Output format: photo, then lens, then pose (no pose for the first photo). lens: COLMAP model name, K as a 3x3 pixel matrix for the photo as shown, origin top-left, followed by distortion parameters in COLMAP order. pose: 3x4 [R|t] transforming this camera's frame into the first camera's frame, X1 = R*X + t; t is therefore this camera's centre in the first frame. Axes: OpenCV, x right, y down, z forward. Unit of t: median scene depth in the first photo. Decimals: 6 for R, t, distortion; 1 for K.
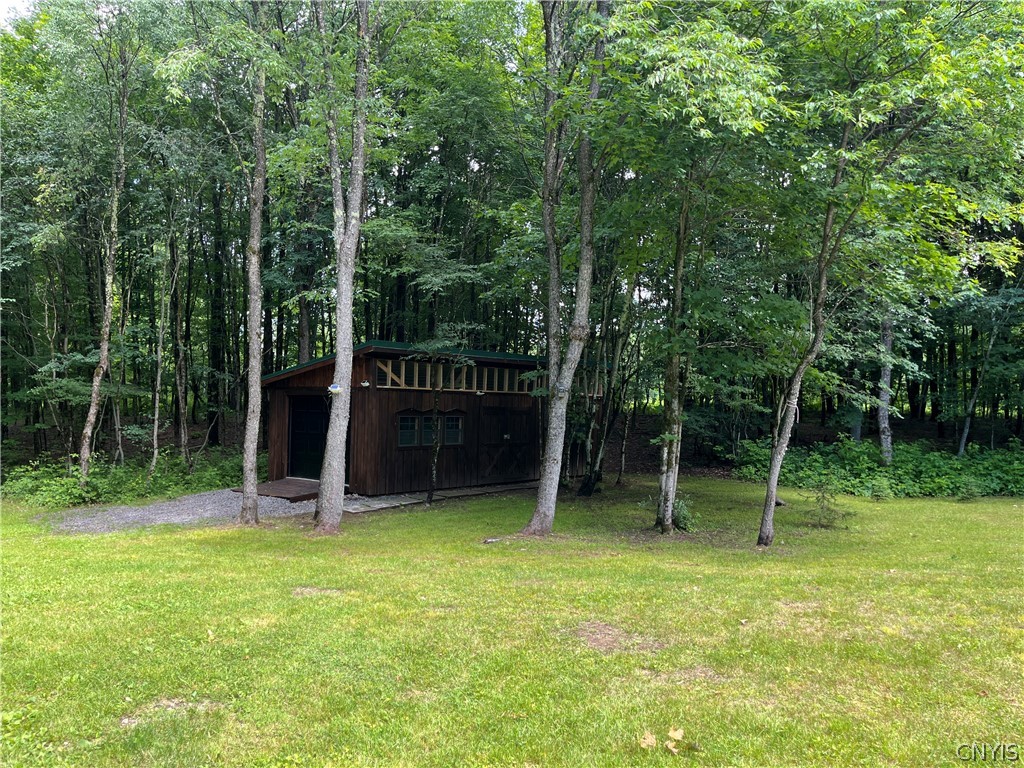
lens RADIAL K [[776.0, 0, 512.8], [0, 776.0, 383.6], [0, 0, 1]] dist [0.066895, -0.087554]
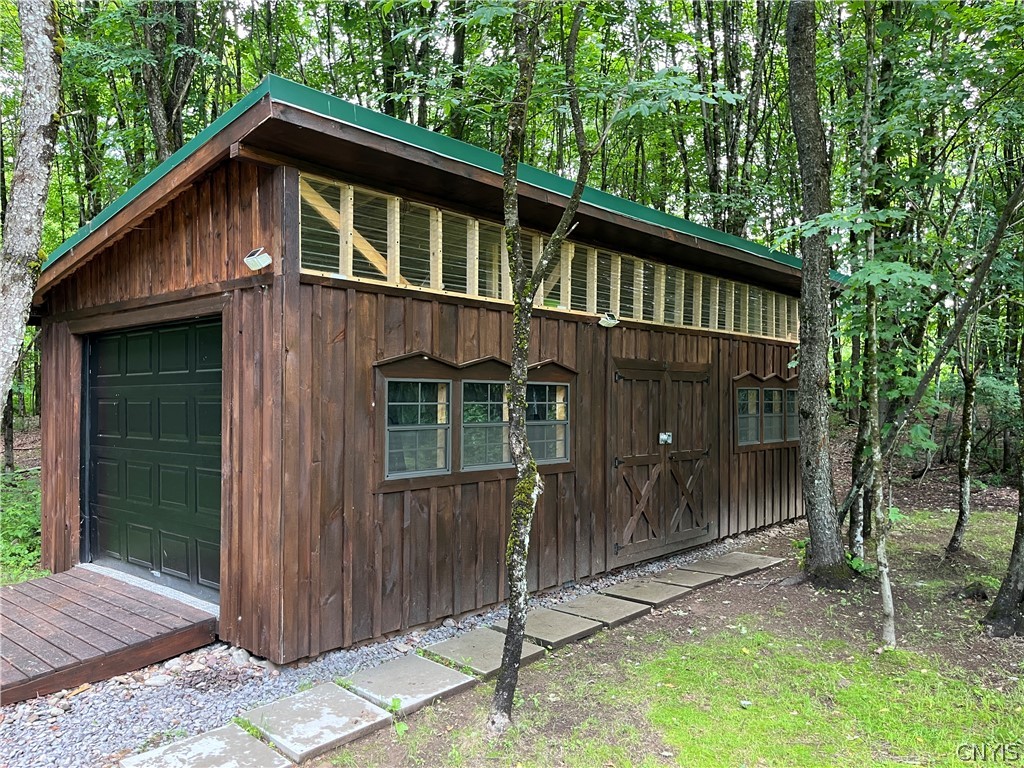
lens RADIAL K [[776.0, 0, 511.0], [0, 776.0, 389.2], [0, 0, 1]] dist [0.066895, -0.087554]
pose [[0.999715, -0.023541, -0.003874, -0.094727], [0.023572, 0.999690, 0.008049, 0.043946], [0.003683, -0.008138, 0.999960, 0.688221]]
